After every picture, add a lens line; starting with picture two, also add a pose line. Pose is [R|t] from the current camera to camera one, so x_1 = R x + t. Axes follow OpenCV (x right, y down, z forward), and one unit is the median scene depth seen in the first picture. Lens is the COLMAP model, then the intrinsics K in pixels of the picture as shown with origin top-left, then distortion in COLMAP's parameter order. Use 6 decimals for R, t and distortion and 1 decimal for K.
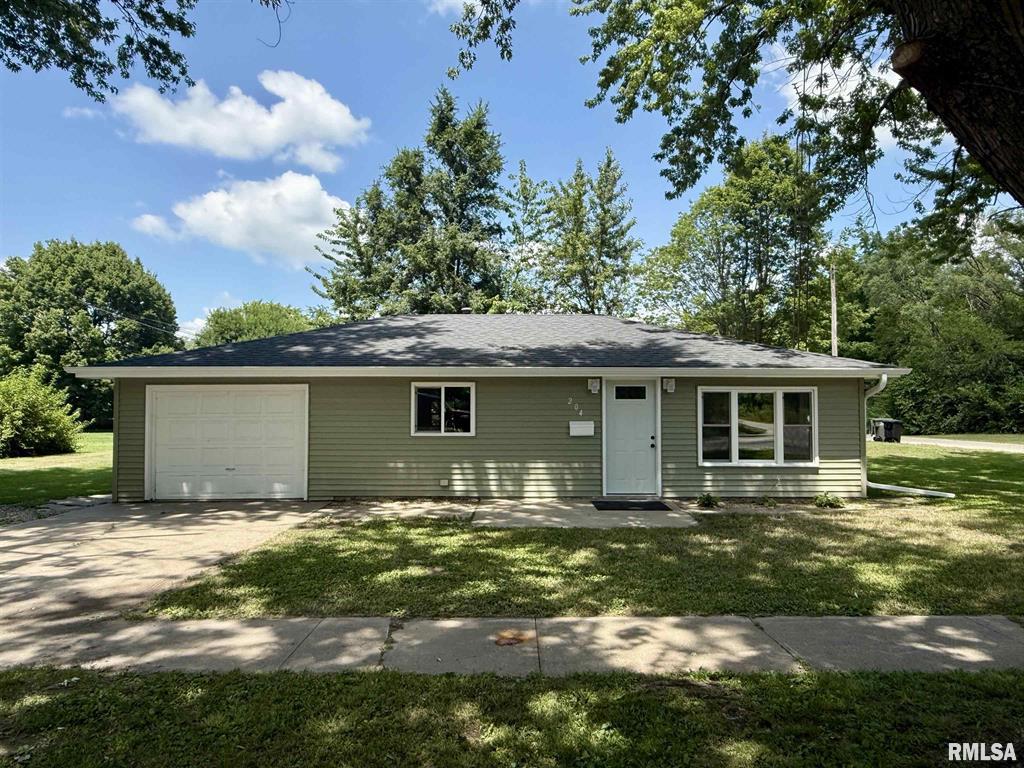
lens RADIAL K [[677.3, 0, 512.0], [0, 677.3, 384.0], [0, 0, 1]] dist [-0.004173, -0.000390]
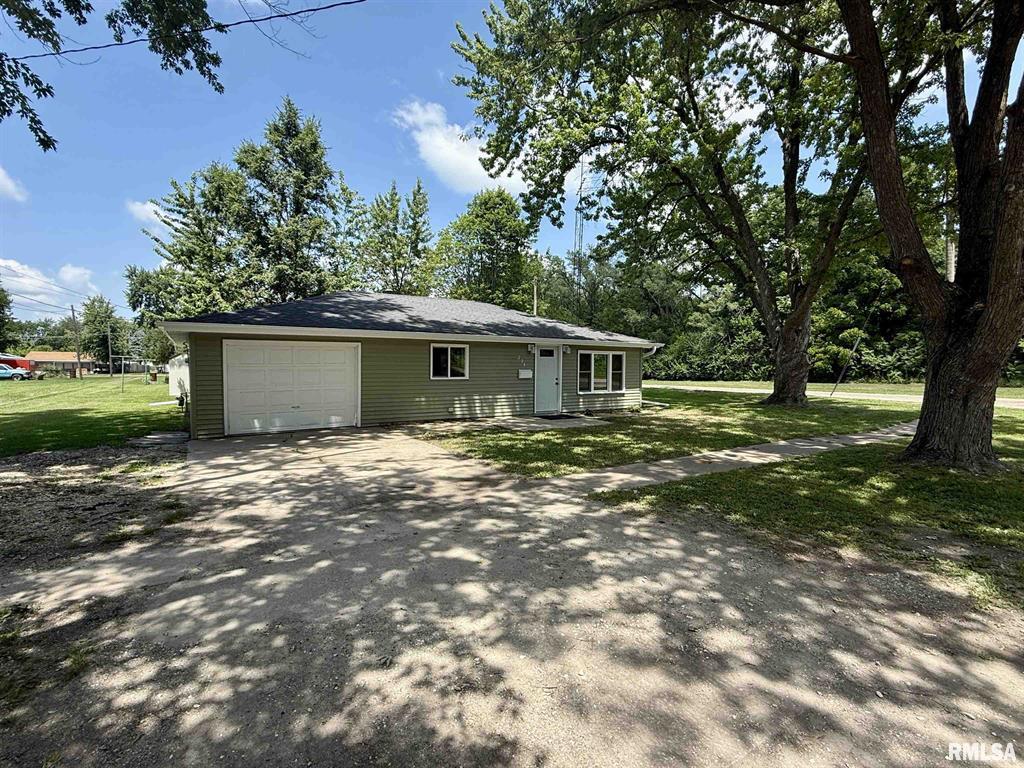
lens RADIAL K [[504.2, 0, 510.8], [0, 504.2, 381.0], [0, 0, 1]] dist [0.001217, 0.000116]
pose [[0.833131, -0.013013, 0.552923, -0.615767], [-0.026214, 0.997671, 0.062979, 0.005303], [-0.552454, -0.066964, 0.830849, -0.019593]]
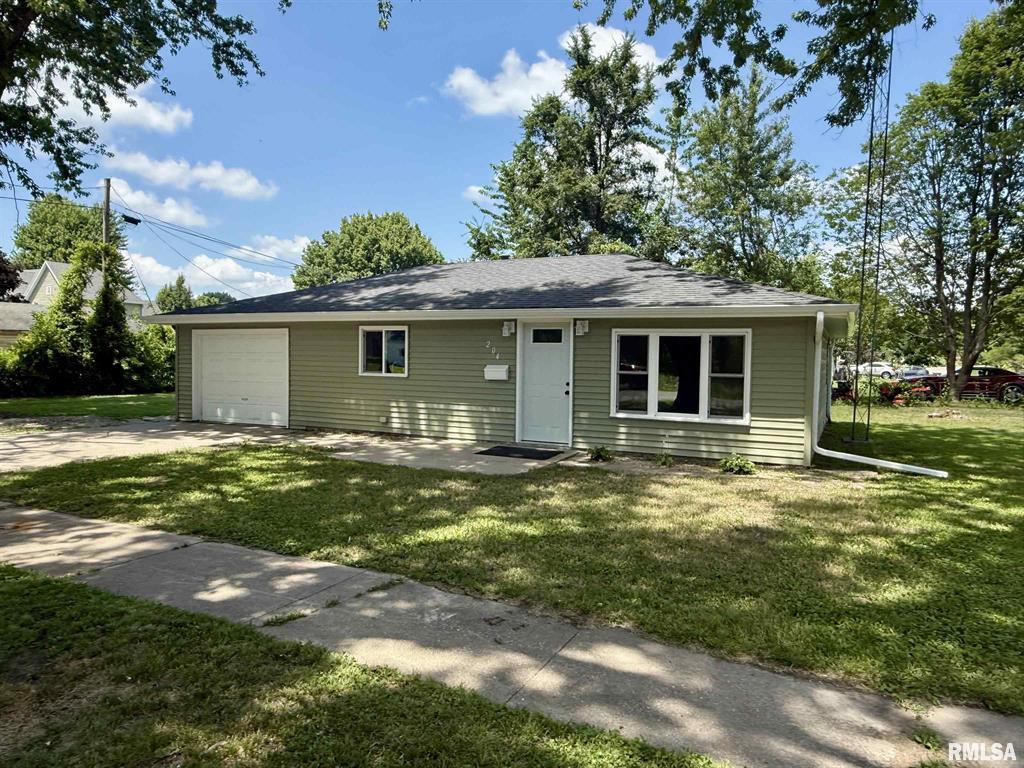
lens RADIAL K [[677.3, 0, 512.0], [0, 677.3, 384.0], [0, 0, 1]] dist [-0.004173, -0.000390]
pose [[0.899436, 0.032149, -0.435869, 0.548330], [-0.001466, 0.997507, 0.070550, 0.013317], [0.437050, -0.062816, 0.897241, 0.128087]]
